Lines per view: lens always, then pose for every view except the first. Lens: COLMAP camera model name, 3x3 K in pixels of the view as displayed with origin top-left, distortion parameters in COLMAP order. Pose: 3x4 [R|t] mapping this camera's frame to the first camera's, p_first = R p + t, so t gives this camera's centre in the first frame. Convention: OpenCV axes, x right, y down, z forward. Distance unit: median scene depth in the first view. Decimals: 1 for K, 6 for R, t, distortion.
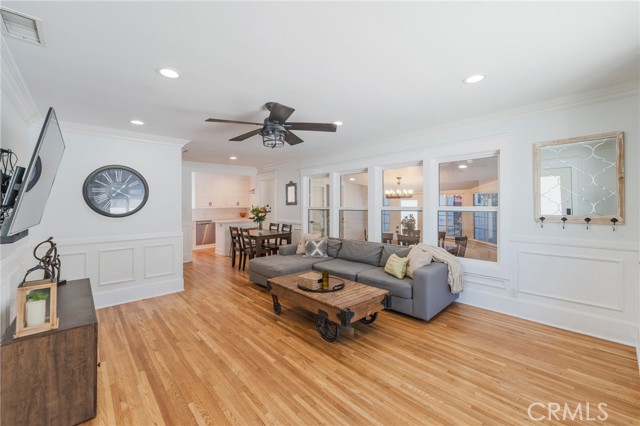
lens RADIAL K [[261.6, 0, 320.3], [0, 261.6, 206.0], [0, 0, 1]] dist [-0.001215, -0.000154]
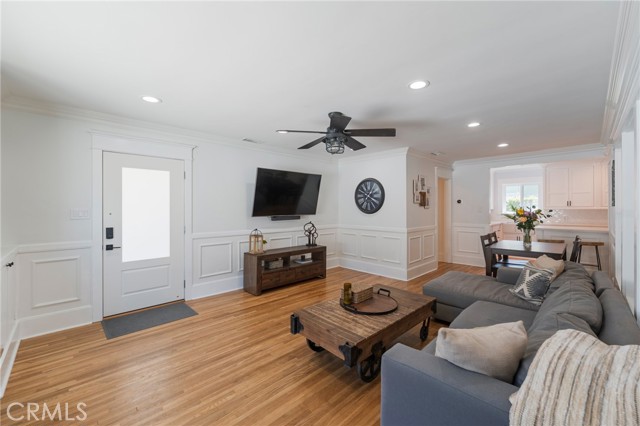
lens RADIAL K [[261.6, 0, 320.3], [0, 261.6, 206.0], [0, 0, 1]] dist [-0.001215, -0.000154]
pose [[0.028933, 0.007293, -0.999555, 1.004323], [-0.002322, 0.999971, 0.007229, -0.015641], [0.999579, 0.002111, 0.028949, 1.000973]]
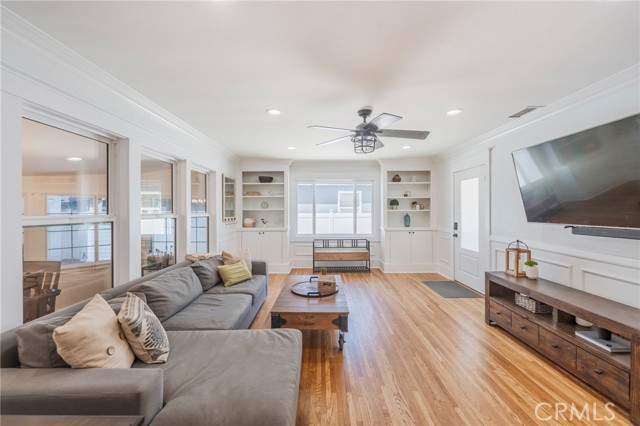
lens RADIAL K [[260.1, 0, 319.7], [0, 260.1, 215.5], [0, 0, 1]] dist [-0.000468, -0.000061]
pose [[-0.735217, -0.002027, 0.677829, -0.829596], [0.011943, 0.999802, 0.015943, 0.006729], [-0.677727, 0.019817, -0.735047, 2.087047]]
